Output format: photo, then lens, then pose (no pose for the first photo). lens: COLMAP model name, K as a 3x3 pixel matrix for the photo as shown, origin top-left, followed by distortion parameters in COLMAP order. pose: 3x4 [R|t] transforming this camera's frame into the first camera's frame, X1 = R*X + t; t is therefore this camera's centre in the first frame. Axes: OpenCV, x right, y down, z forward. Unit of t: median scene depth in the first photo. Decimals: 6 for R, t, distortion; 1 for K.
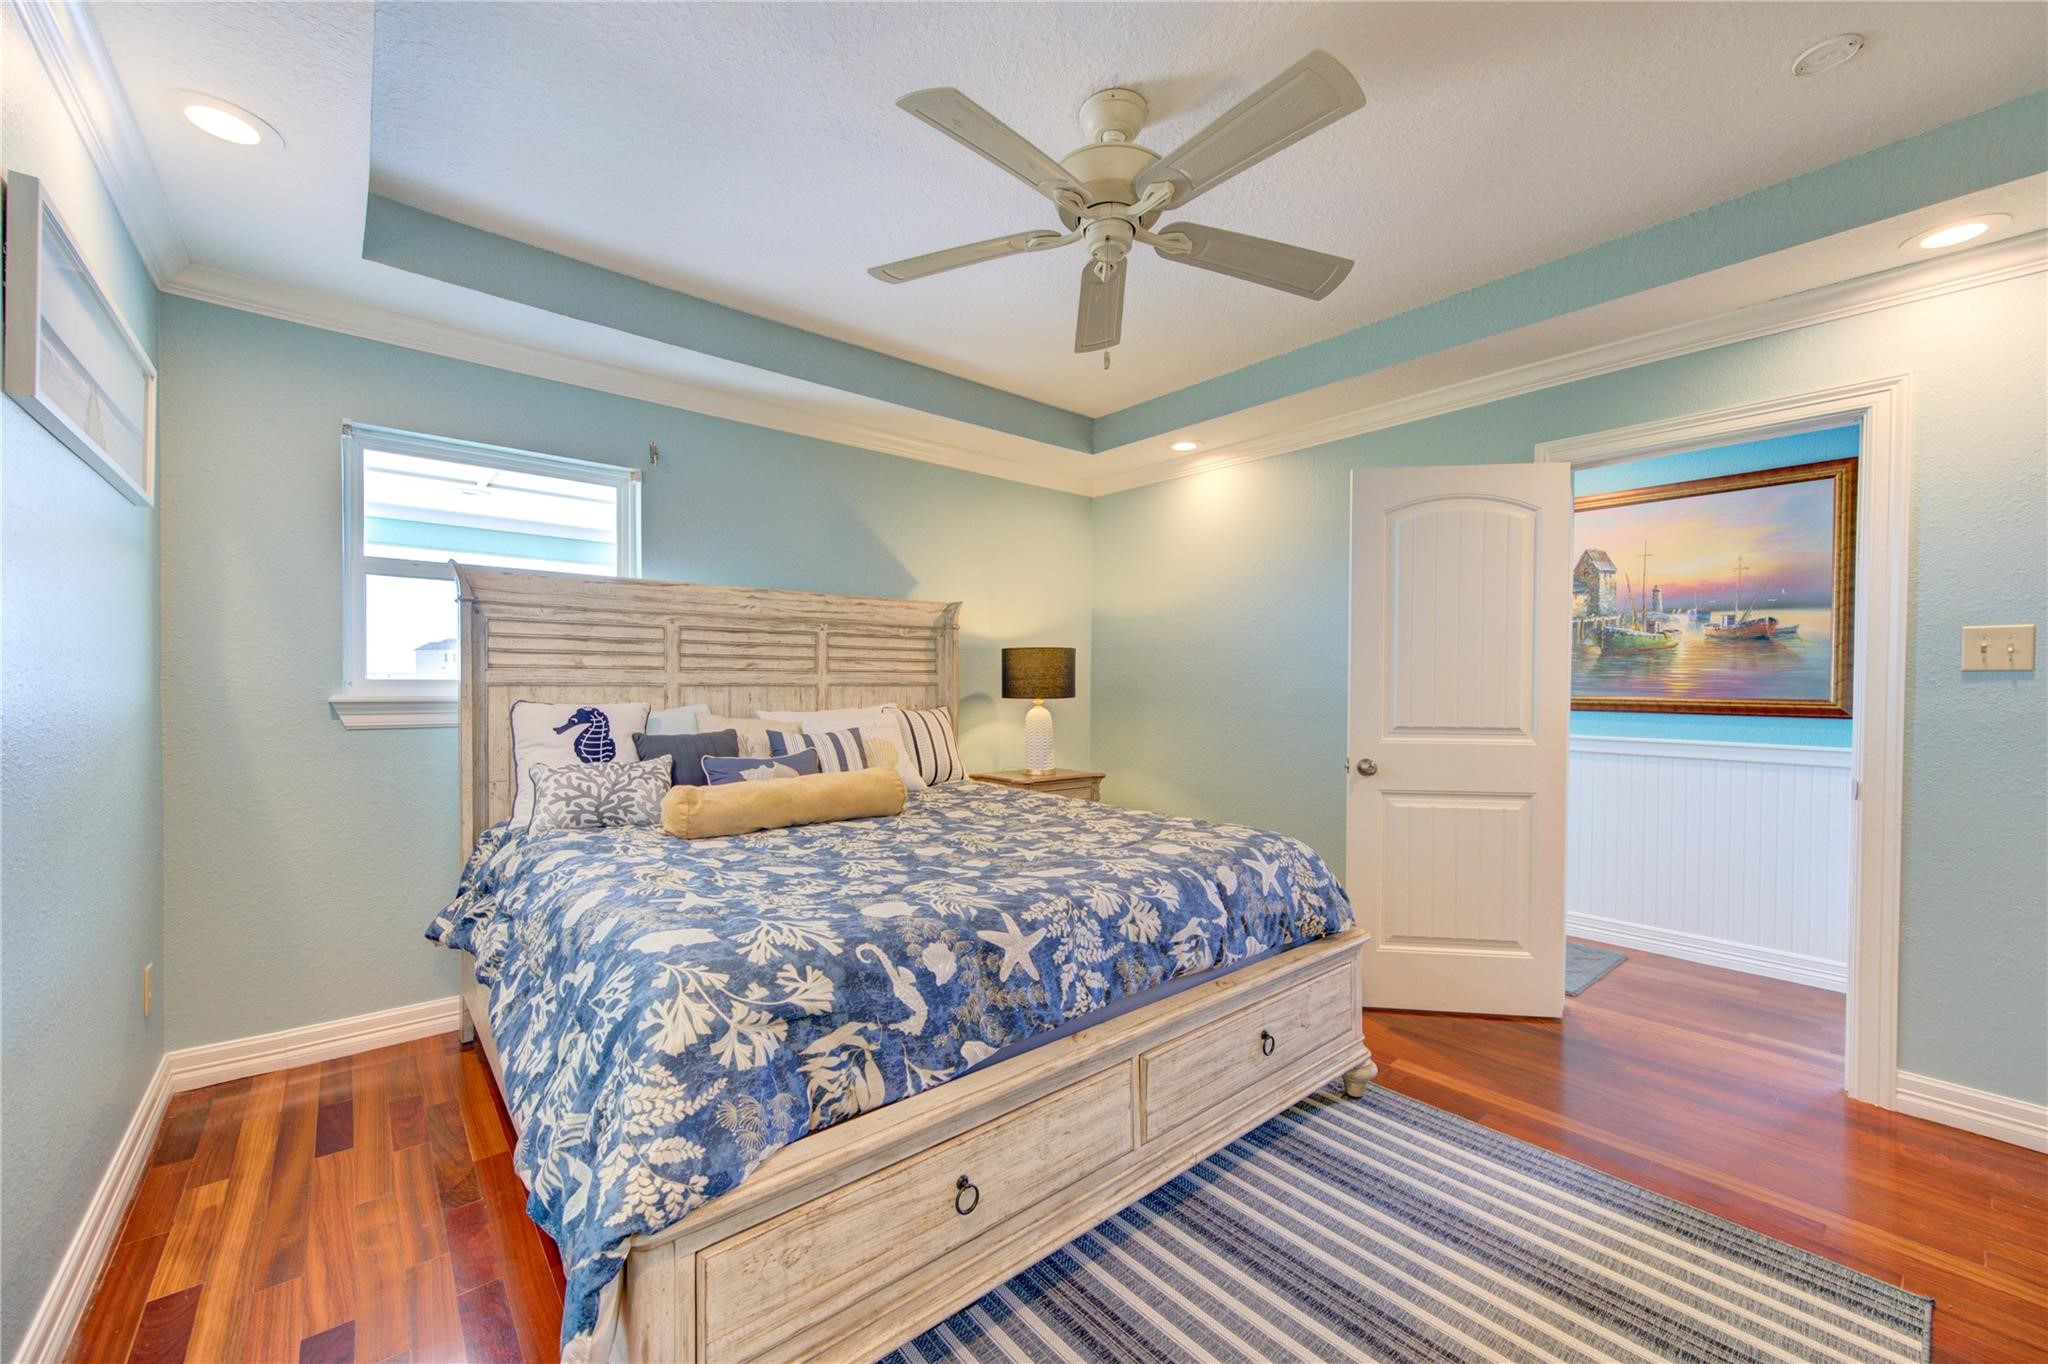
lens RADIAL K [[800.8, 0, 1030.4], [0, 800.8, 692.8], [0, 0, 1]] dist [0.004764, -0.000033]
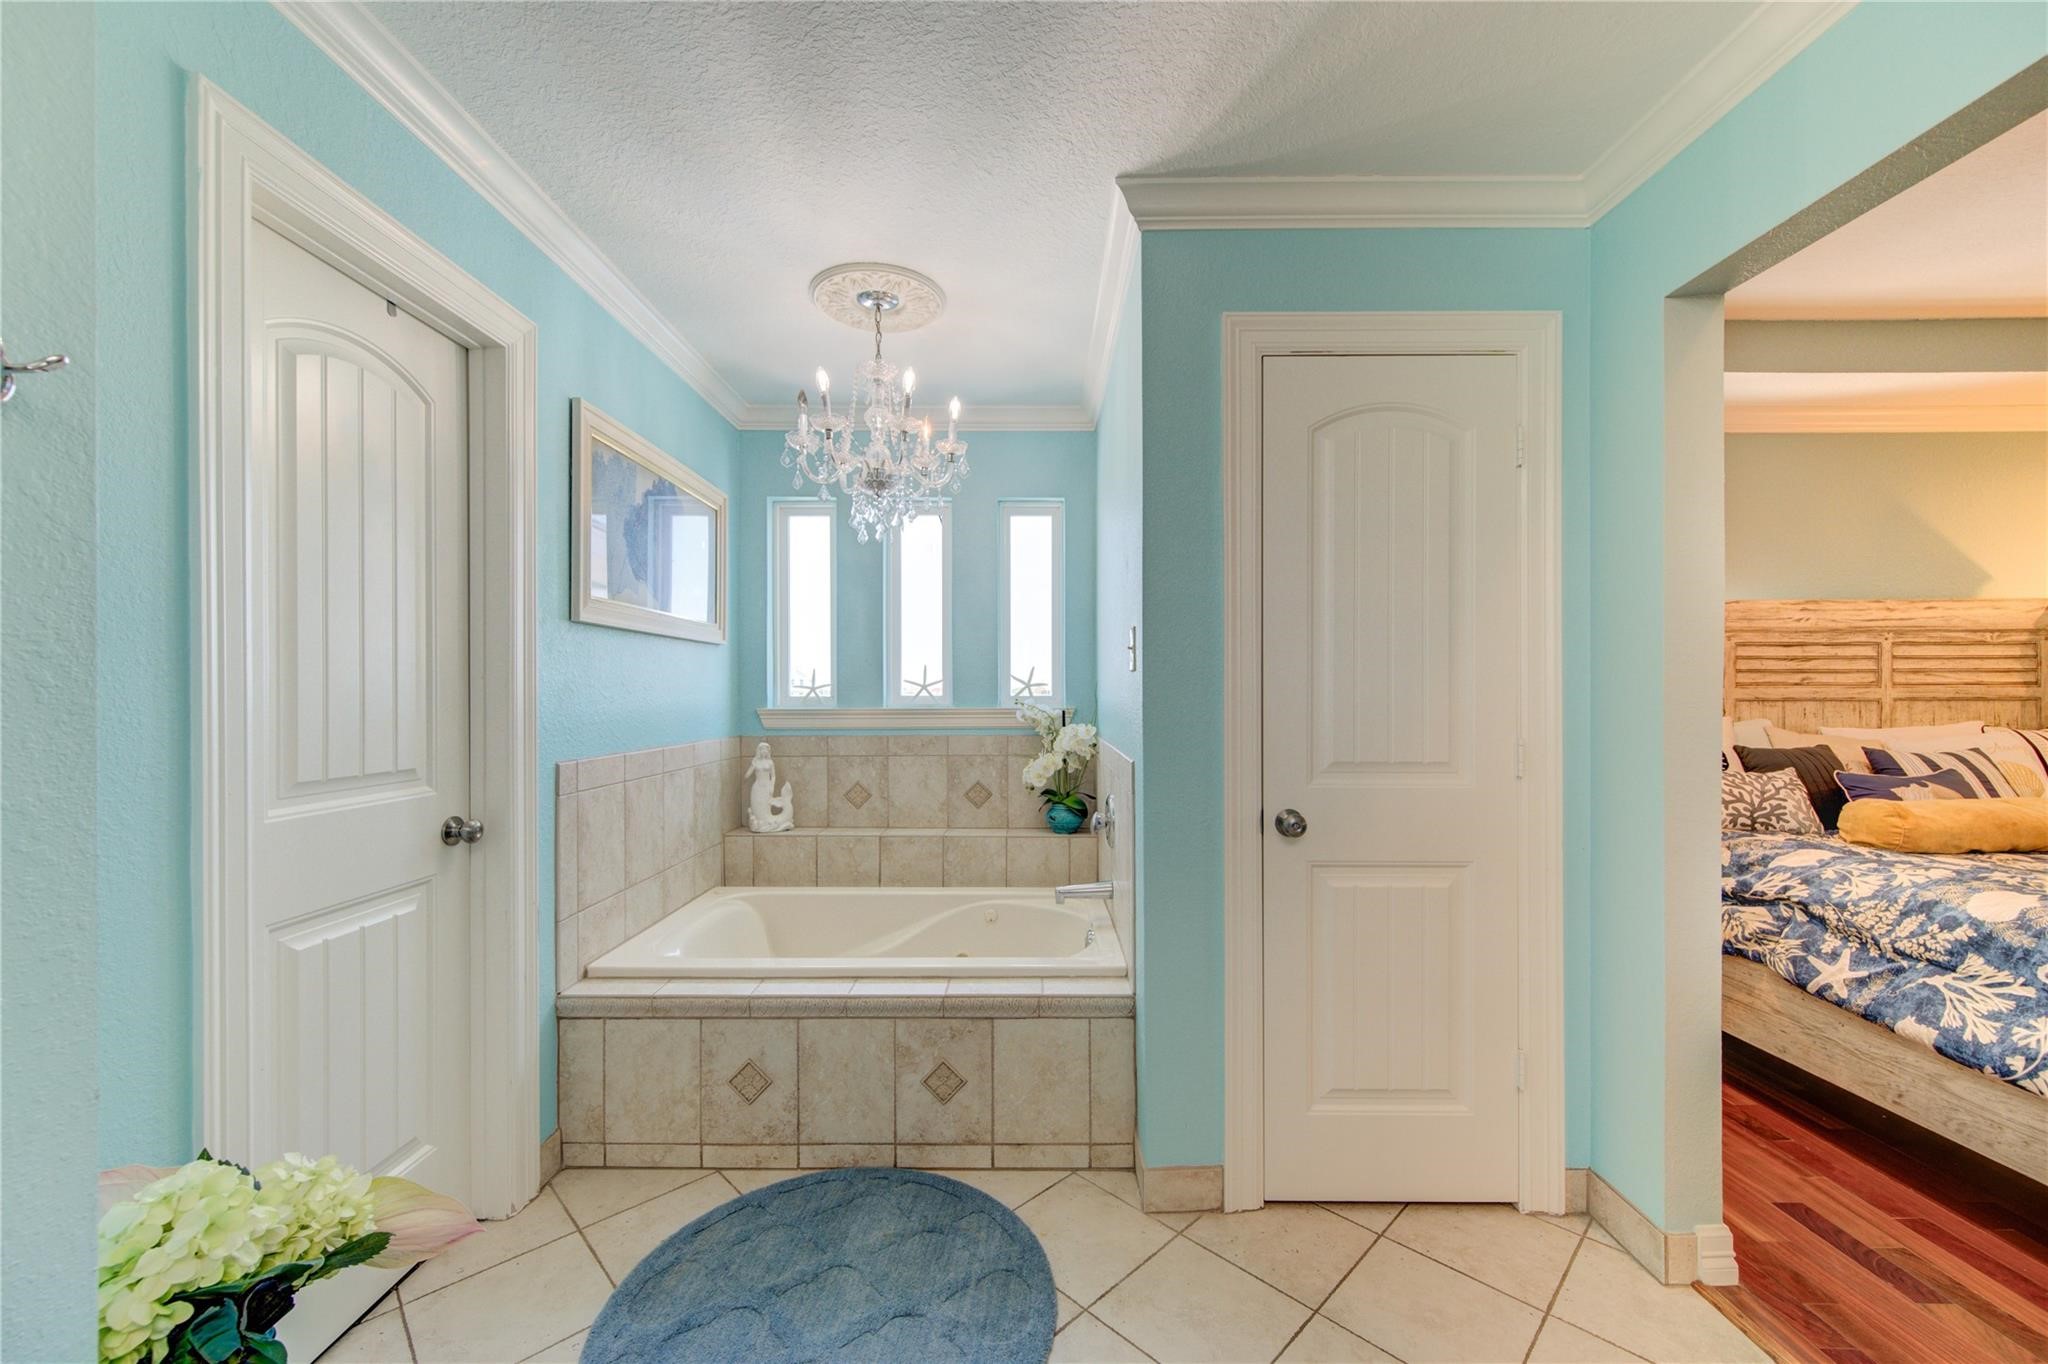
lens RADIAL K [[800.8, 0, 1030.4], [0, 800.8, 692.8], [0, 0, 1]] dist [0.004764, -0.000033]
pose [[0.761053, -0.007264, -0.648649, -0.449077], [-0.004265, 0.999860, -0.016202, 0.001524], [0.648676, 0.015097, 0.760915, -0.365323]]
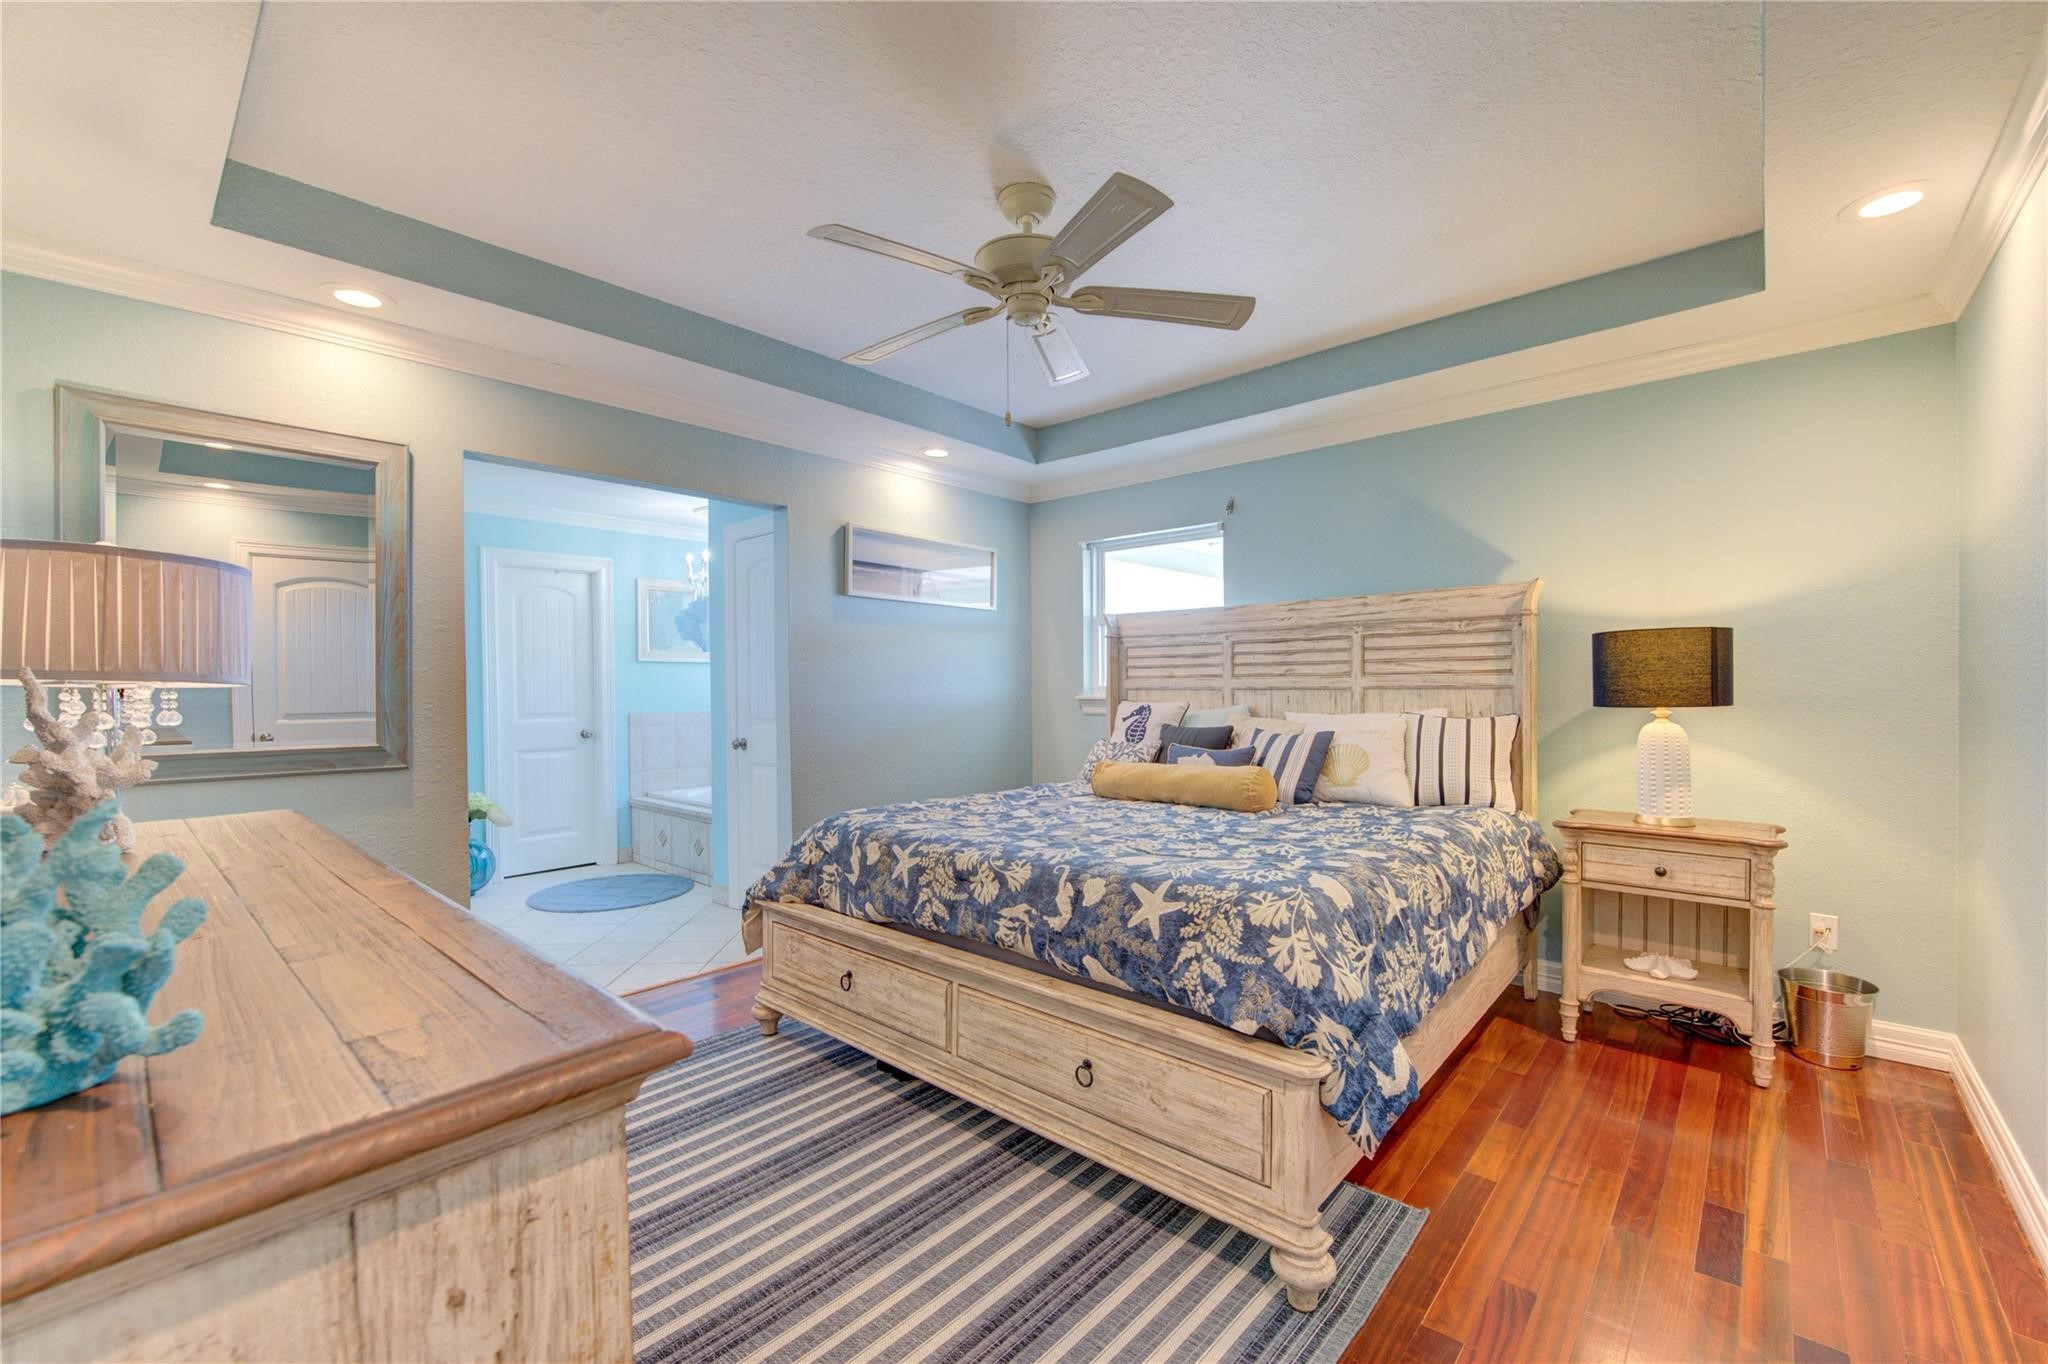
lens RADIAL K [[835.5, 0, 1027.1], [0, 835.5, 691.3], [0, 0, 1]] dist [-0.001104, -0.000096]
pose [[0.133213, 0.000256, -0.991087, 0.785290], [-0.004621, 0.999989, -0.000363, -0.003933], [0.991077, 0.004628, 0.133213, 0.503873]]
